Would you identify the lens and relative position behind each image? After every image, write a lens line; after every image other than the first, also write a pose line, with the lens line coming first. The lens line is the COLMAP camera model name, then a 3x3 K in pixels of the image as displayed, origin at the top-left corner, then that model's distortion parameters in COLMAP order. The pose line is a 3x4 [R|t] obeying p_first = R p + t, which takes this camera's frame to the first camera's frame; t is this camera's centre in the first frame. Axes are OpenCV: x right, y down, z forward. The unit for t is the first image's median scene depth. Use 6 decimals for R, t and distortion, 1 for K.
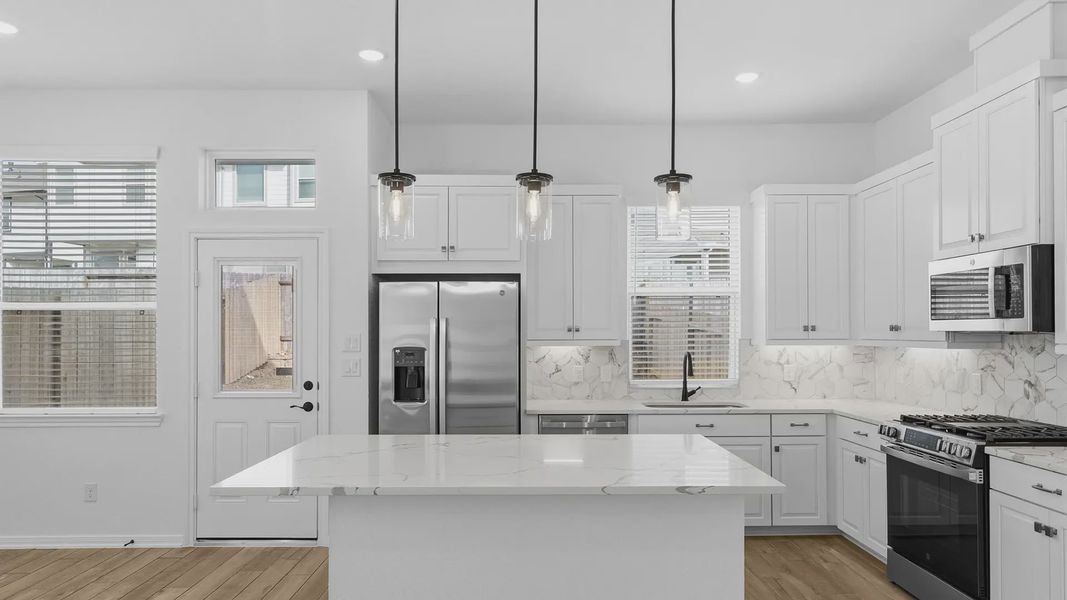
lens RADIAL K [[652.0, 0, 534.3], [0, 652.0, 327.5], [0, 0, 1]] dist [-0.000078, 0.005415]
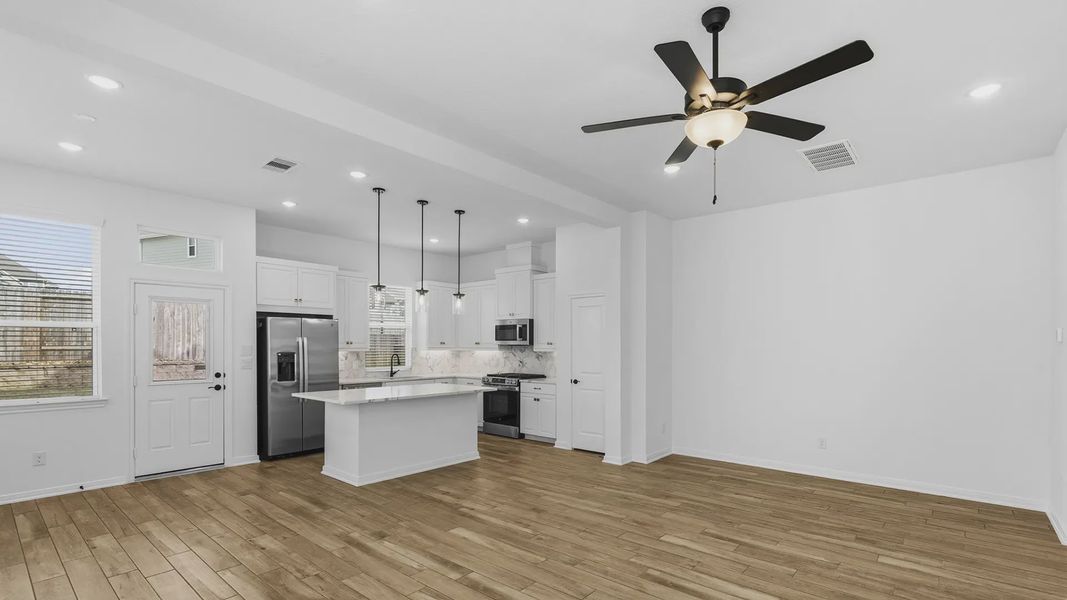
lens RADIAL K [[492.1, 0, 531.6], [0, 492.1, 350.8], [0, 0, 1]] dist [0.004130, 0.000684]
pose [[0.665723, -0.006305, 0.746172, -0.763464], [-0.008292, 0.999840, 0.015845, -0.002162], [-0.746153, -0.016736, 0.665564, -0.474014]]
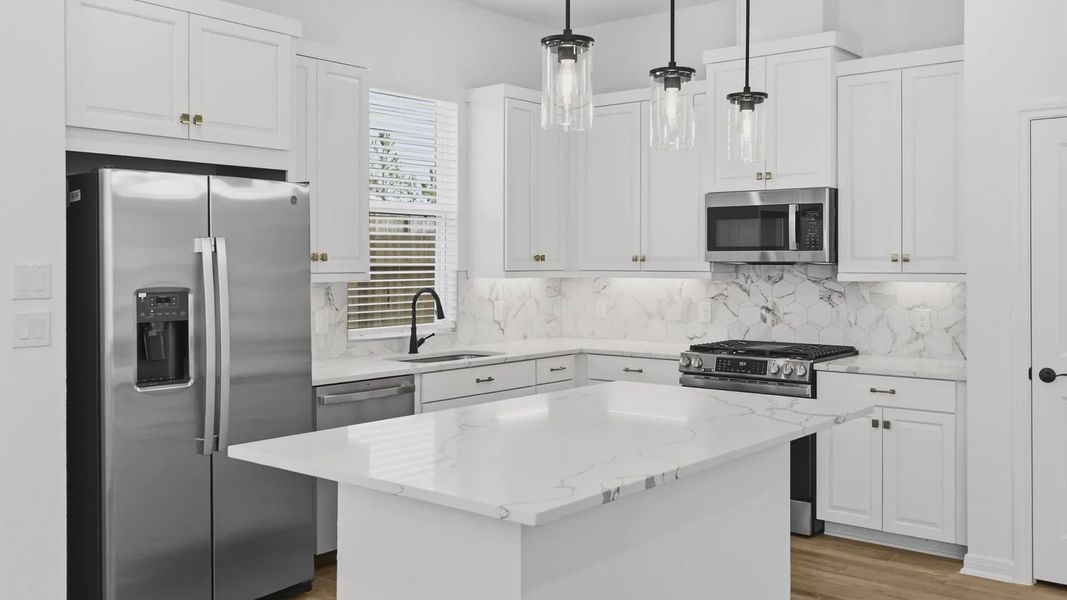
lens RADIAL K [[947.7, 0, 531.5], [0, 947.7, 269.4], [0, 0, 1]] dist [-0.010195, -0.002364]
pose [[0.643065, -0.003725, 0.765802, -0.597490], [-0.007059, 0.999917, 0.010791, 0.003139], [-0.765779, -0.012345, 0.642986, 0.219609]]
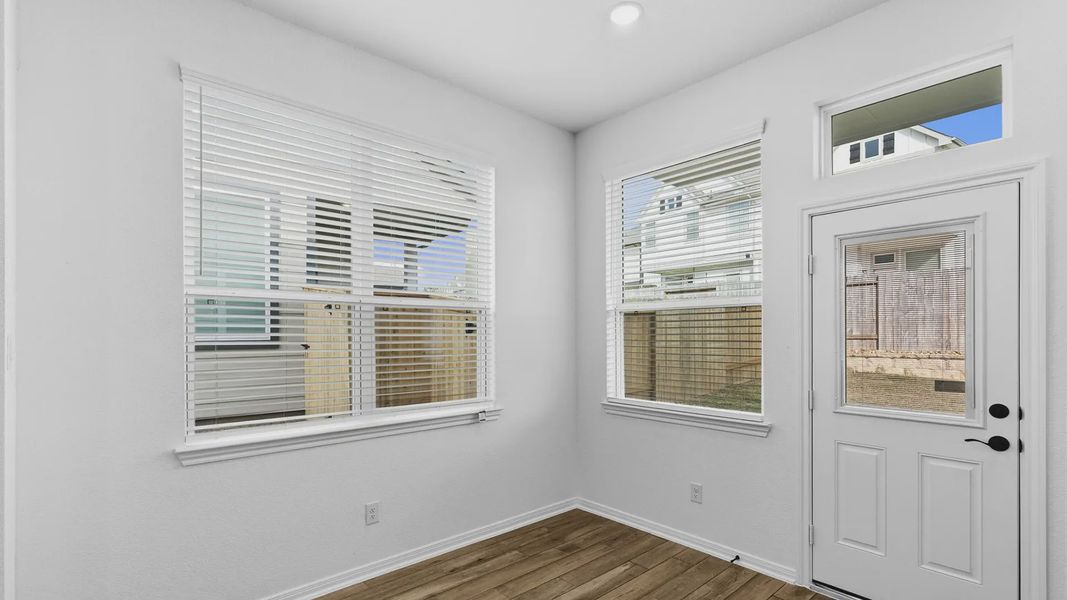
lens RADIAL K [[492.1, 0, 532.9], [0, 492.1, 332.1], [0, 0, 1]] dist [0.004130, 0.000684]
pose [[0.655837, -0.001292, -0.754901, -0.279318], [0.008815, 0.999943, 0.005946, 0.003434], [0.754851, -0.010554, 0.655811, 0.328290]]
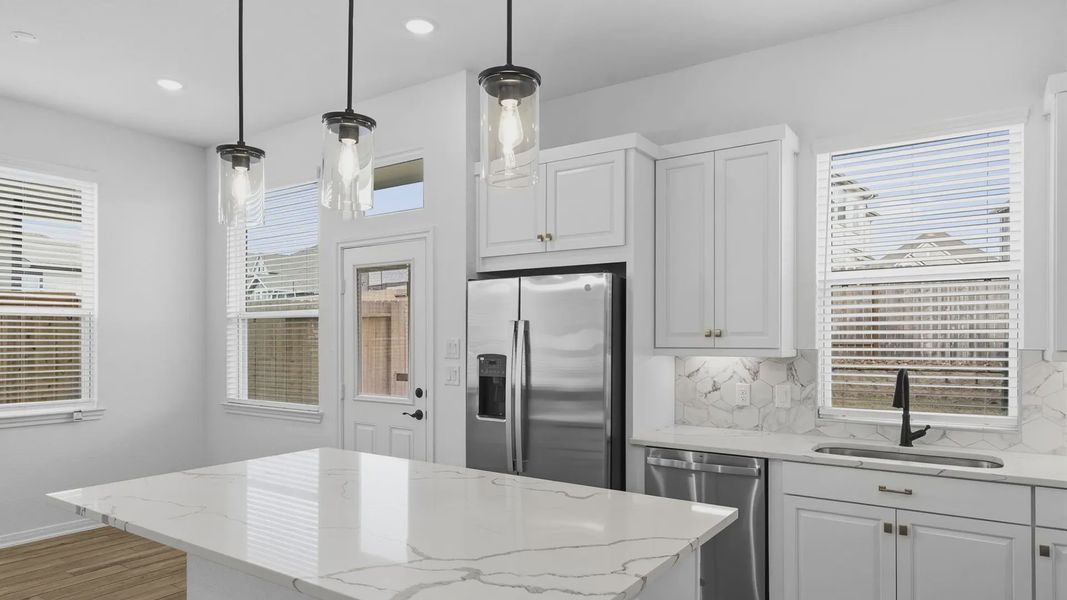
lens RADIAL K [[652.0, 0, 534.2], [0, 652.0, 337.8], [0, 0, 1]] dist [-0.000078, 0.005415]
pose [[0.820765, 0.002111, -0.571262, 0.340335], [0.002390, 0.999972, 0.007129, 0.001834], [0.571261, -0.007217, 0.820737, 0.310512]]
